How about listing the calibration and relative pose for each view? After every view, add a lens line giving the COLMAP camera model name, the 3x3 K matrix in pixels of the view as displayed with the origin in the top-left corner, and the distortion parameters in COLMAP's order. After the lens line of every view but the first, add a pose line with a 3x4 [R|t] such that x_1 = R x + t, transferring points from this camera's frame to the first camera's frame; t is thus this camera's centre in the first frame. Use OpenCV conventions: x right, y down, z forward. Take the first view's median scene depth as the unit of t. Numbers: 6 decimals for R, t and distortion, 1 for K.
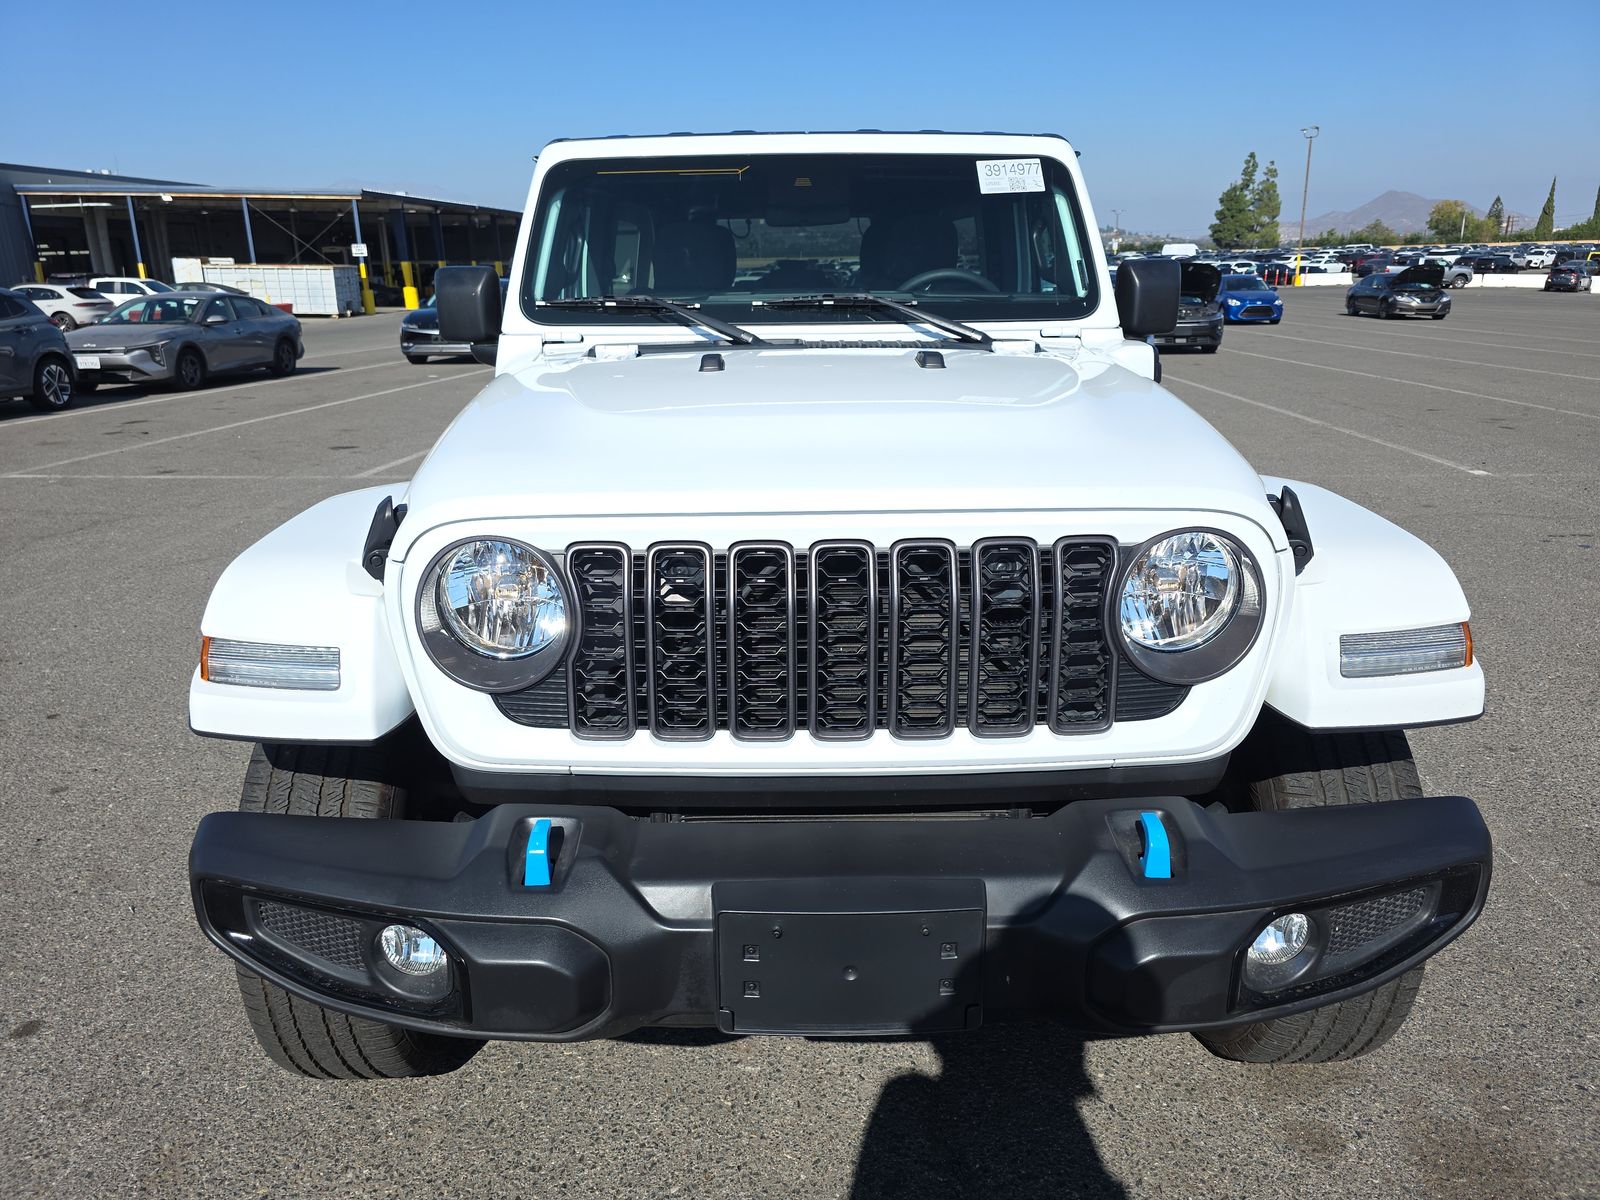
lens RADIAL K [[1082.2, 0, 800.0], [0, 1082.2, 600.0], [0, 0, 1]] dist [0.060878, -0.165850]
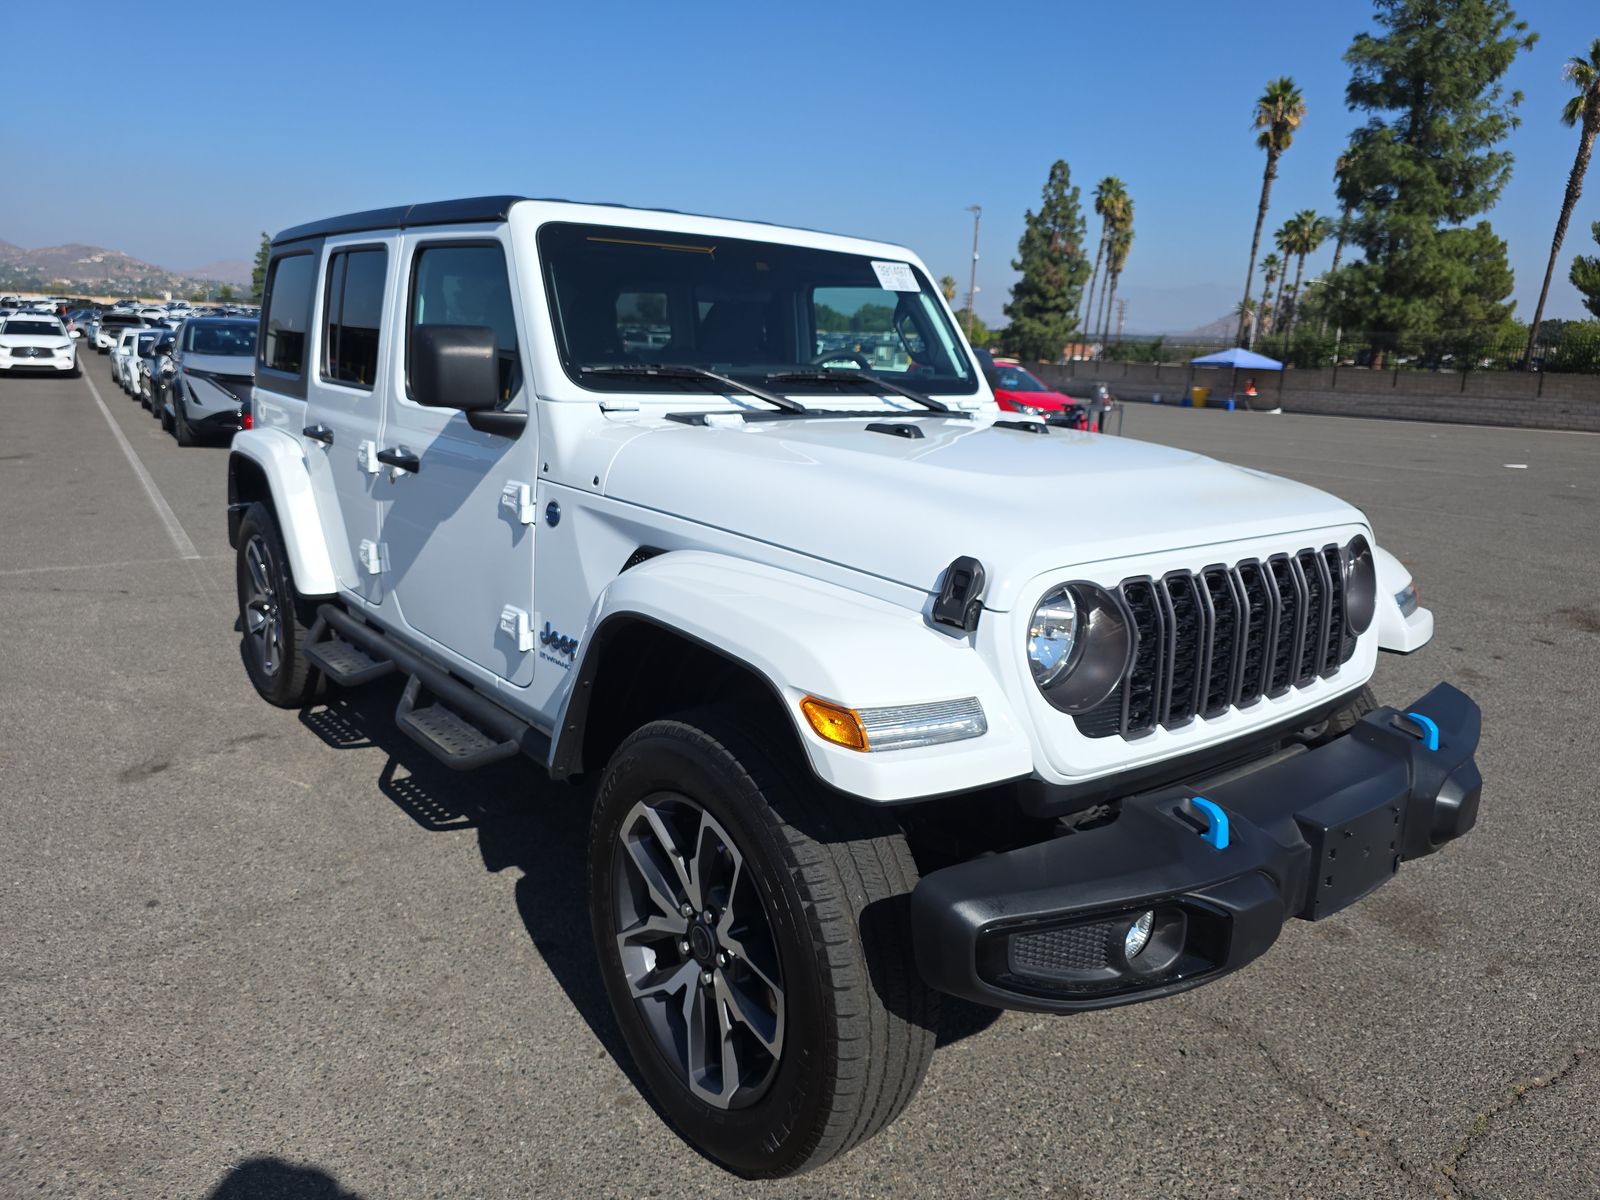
lens RADIAL K [[1082.2, 0, 800.0], [0, 1082.2, 600.0], [0, 0, 1]] dist [0.060878, -0.165850]
pose [[0.801282, -0.094862, 0.590719, -0.707302], [0.125424, 0.992044, -0.010822, -0.035900], [-0.584992, 0.082762, 0.806805, 0.129828]]
